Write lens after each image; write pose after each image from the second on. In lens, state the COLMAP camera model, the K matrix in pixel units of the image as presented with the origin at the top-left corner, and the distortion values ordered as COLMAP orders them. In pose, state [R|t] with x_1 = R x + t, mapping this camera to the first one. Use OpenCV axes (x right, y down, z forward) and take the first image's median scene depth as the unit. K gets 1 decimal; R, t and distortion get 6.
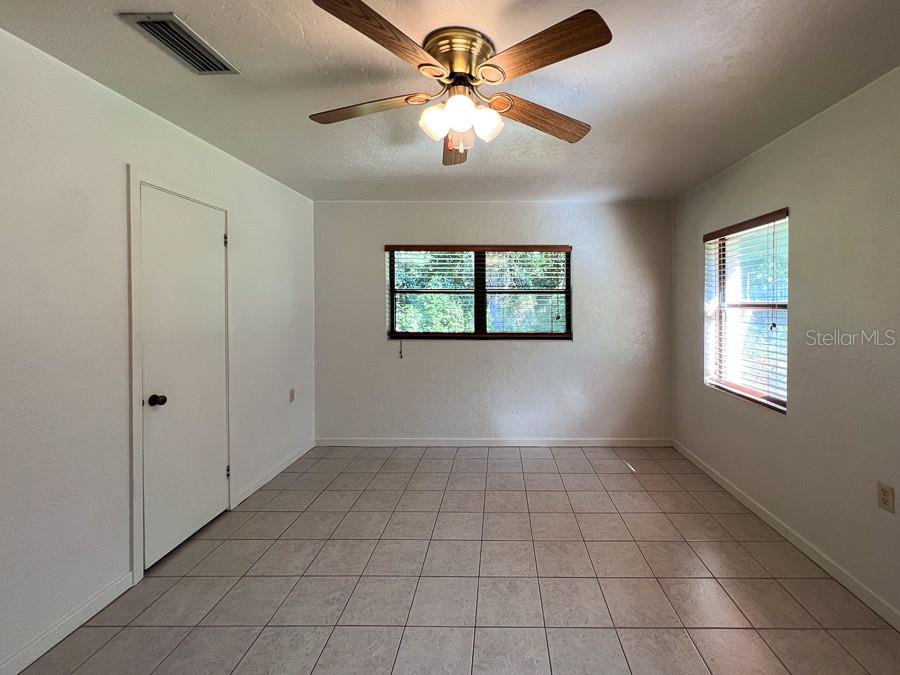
lens RADIAL K [[384.5, 0, 506.1], [0, 384.5, 303.6], [0, 0, 1]] dist [-0.003040, 0.000787]
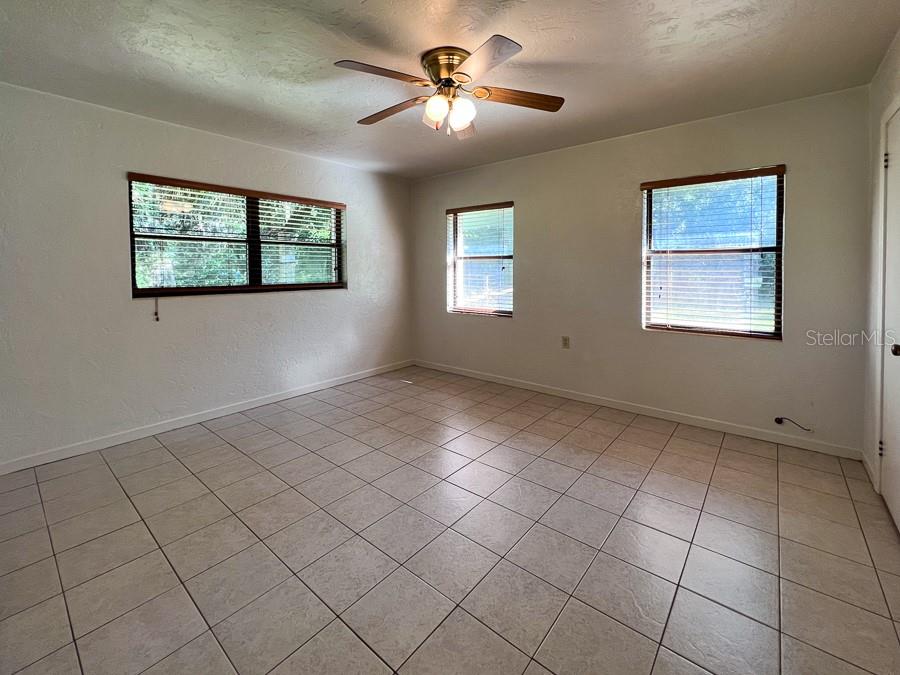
lens RADIAL K [[384.5, 0, 450.8], [0, 384.5, 274.8], [0, 0, 1]] dist [-0.003040, 0.000787]
pose [[0.644842, -0.013887, 0.764189, -0.592788], [-0.000709, 0.999824, 0.018767, 0.040663], [-0.764315, -0.012644, 0.644719, 0.050881]]
